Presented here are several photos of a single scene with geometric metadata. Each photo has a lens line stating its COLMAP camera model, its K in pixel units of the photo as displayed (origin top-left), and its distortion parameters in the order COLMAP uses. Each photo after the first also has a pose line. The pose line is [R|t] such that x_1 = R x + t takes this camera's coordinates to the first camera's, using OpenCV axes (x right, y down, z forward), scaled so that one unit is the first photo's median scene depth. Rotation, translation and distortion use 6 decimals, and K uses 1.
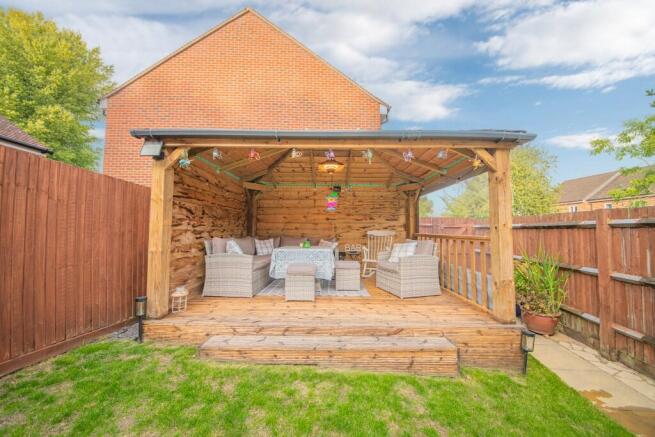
lens RADIAL K [[223.4, 0, 327.5], [0, 223.4, 218.5], [0, 0, 1]] dist [-0.000927, -0.004623]
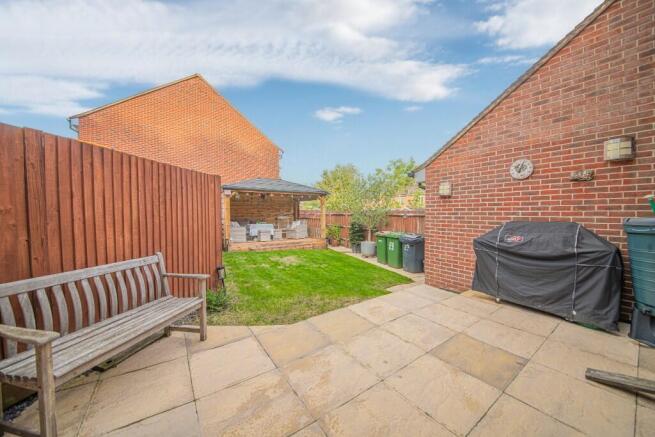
lens RADIAL K [[223.4, 0, 327.5], [0, 223.4, 218.5], [0, 0, 1]] dist [-0.000927, -0.004623]
pose [[0.832182, -0.028766, 0.553756, -0.896980], [-0.014379, 0.997198, 0.073410, -0.134405], [-0.554316, -0.069053, 0.829437, -1.556654]]
